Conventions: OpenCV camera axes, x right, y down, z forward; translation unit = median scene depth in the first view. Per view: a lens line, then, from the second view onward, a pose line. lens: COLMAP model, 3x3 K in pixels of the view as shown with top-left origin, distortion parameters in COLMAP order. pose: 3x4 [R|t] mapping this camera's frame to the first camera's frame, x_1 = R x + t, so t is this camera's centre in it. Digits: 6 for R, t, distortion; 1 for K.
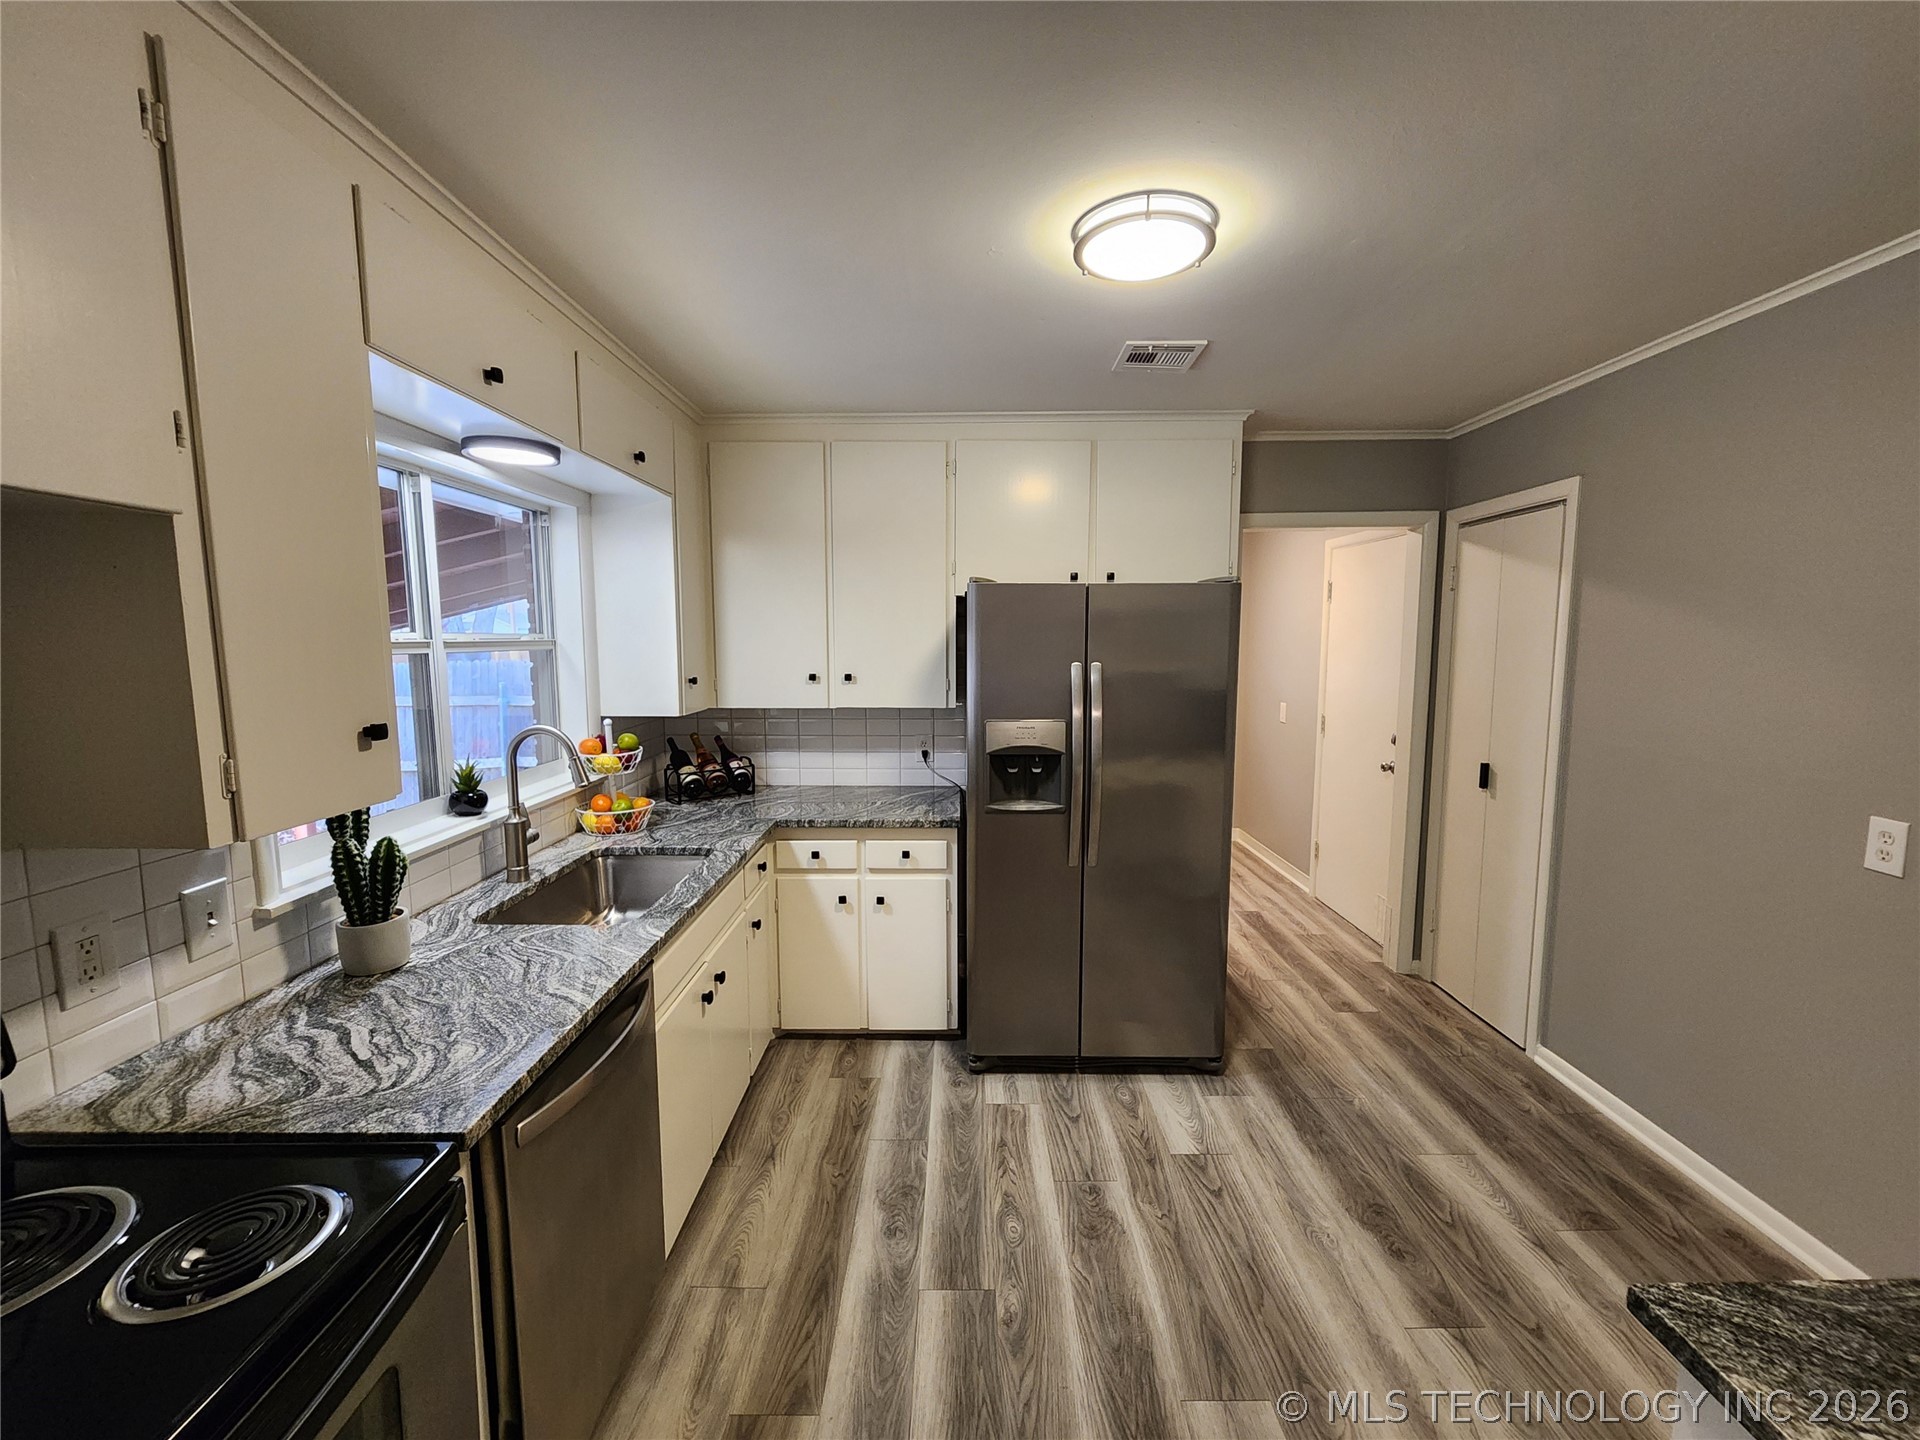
lens RADIAL K [[780.4, 0, 960.6], [0, 780.4, 720.0], [0, 0, 1]] dist [0.002417, -0.000056]
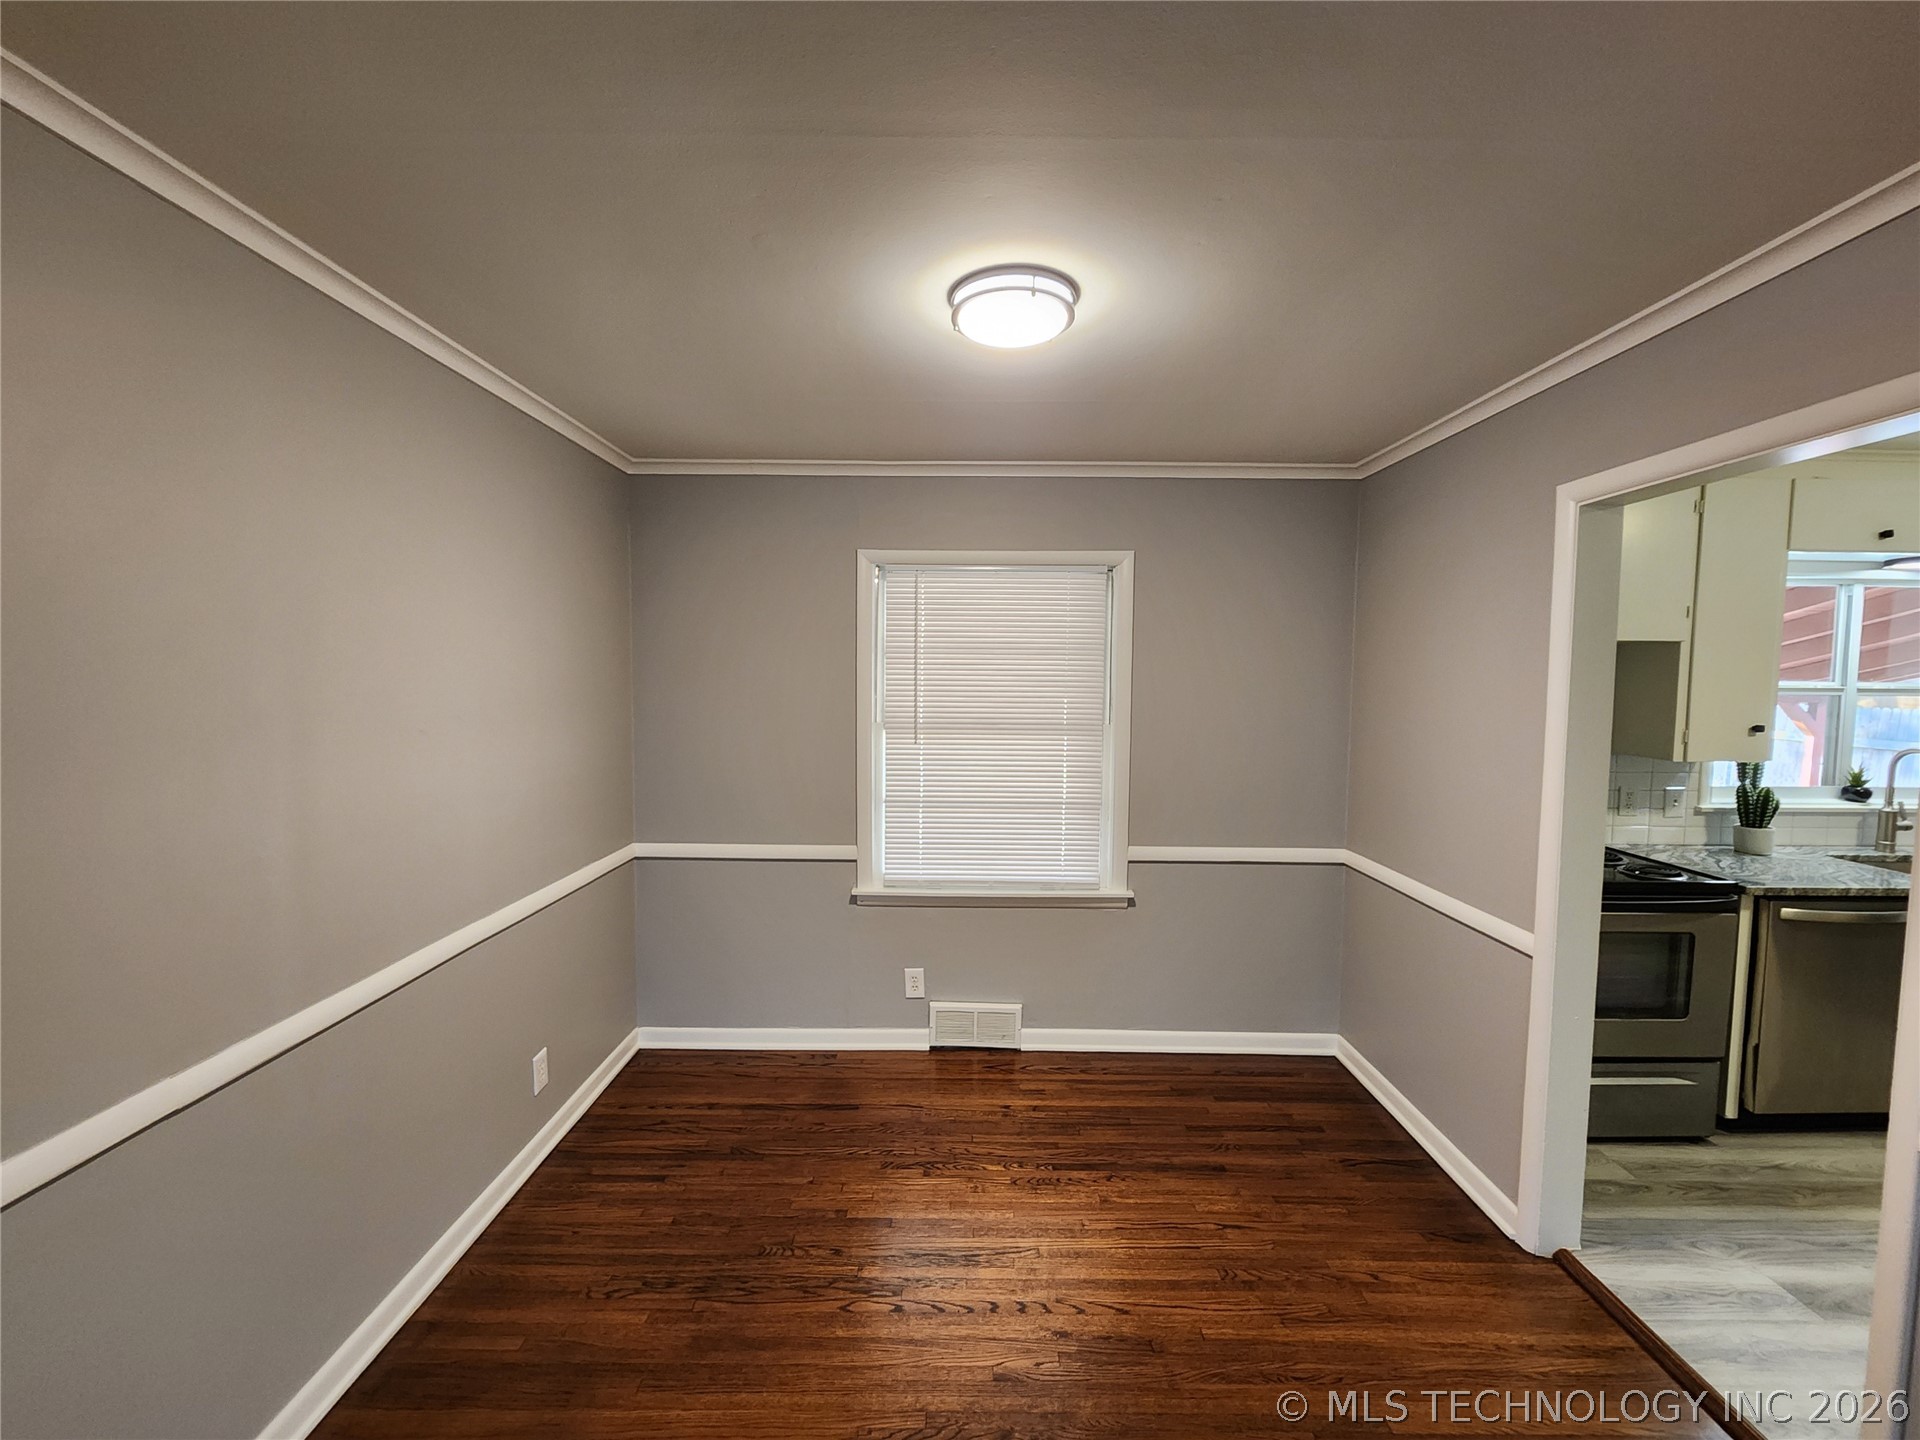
lens RADIAL K [[780.4, 0, 963.2], [0, 780.4, 720.7], [0, 0, 1]] dist [0.002417, -0.000056]
pose [[0.003478, 0.066215, -0.997799, 1.210938], [-0.115330, 0.991174, 0.065374, 0.090572], [0.993321, 0.114849, 0.011084, -1.049039]]
